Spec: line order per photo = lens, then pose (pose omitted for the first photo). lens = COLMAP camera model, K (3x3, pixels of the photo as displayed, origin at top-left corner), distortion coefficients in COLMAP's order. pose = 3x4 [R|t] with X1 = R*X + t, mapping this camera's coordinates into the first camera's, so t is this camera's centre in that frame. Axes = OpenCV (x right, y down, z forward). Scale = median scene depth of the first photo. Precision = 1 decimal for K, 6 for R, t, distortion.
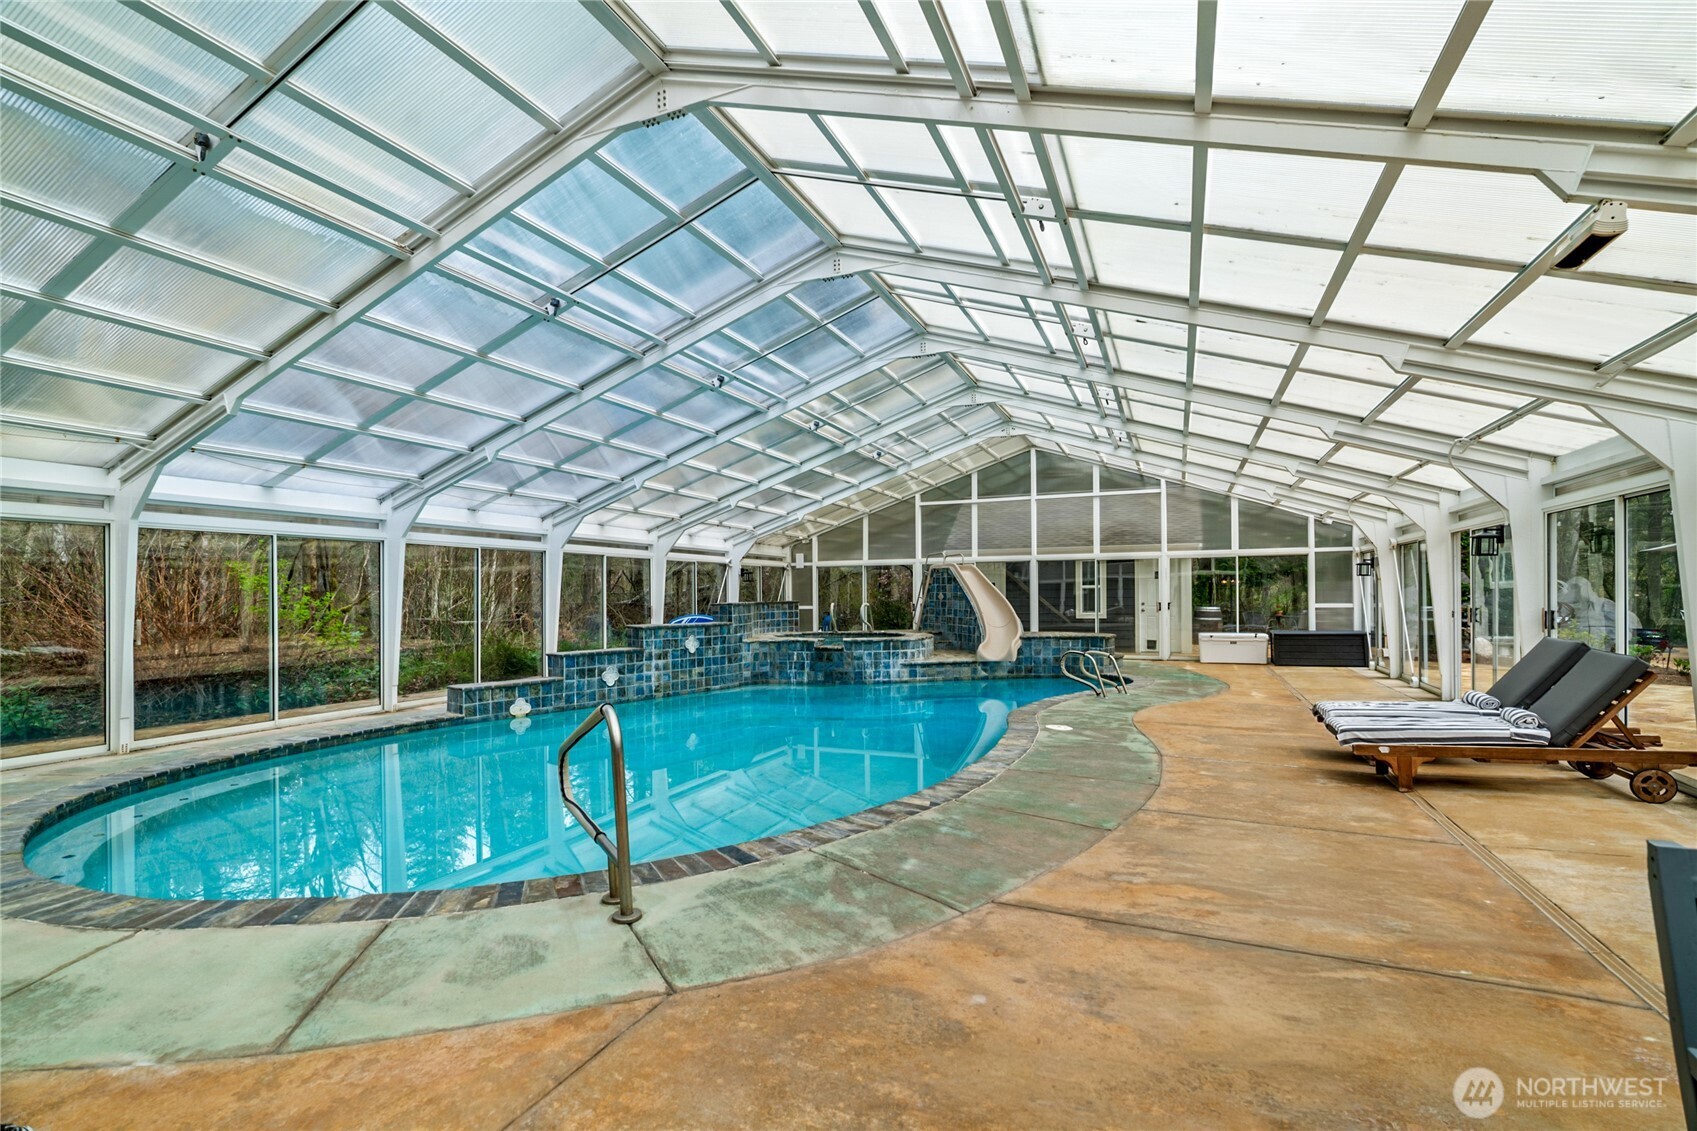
lens RADIAL K [[781.9, 0, 801.1], [0, 781.9, 599.7], [0, 0, 1]] dist [0.000448, 0.000230]
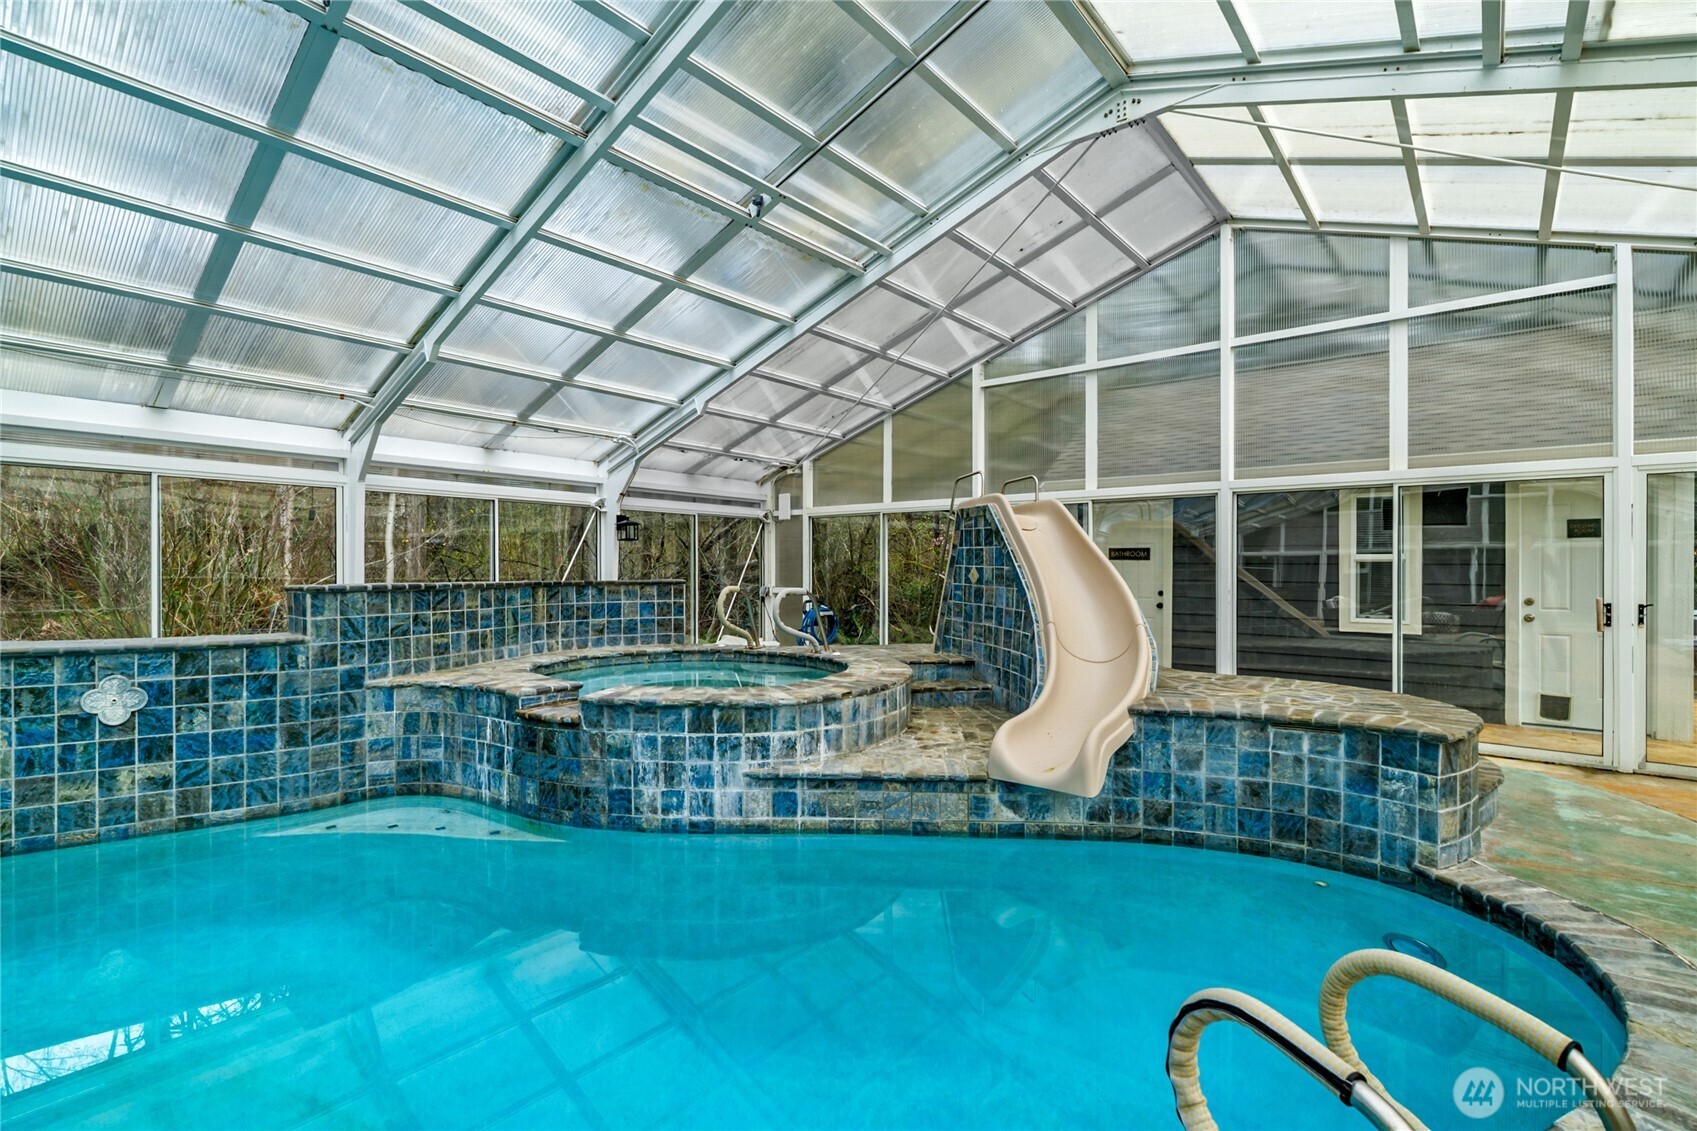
lens RADIAL K [[767.3, 0, 848.5], [0, 767.3, 565.5], [0, 0, 1]] dist [-0.000565, 0.000014]
pose [[0.969706, 0.013711, -0.243891, 0.247612], [-0.015476, 0.999866, -0.005322, -0.007526], [0.243785, 0.008935, 0.969788, 0.677978]]
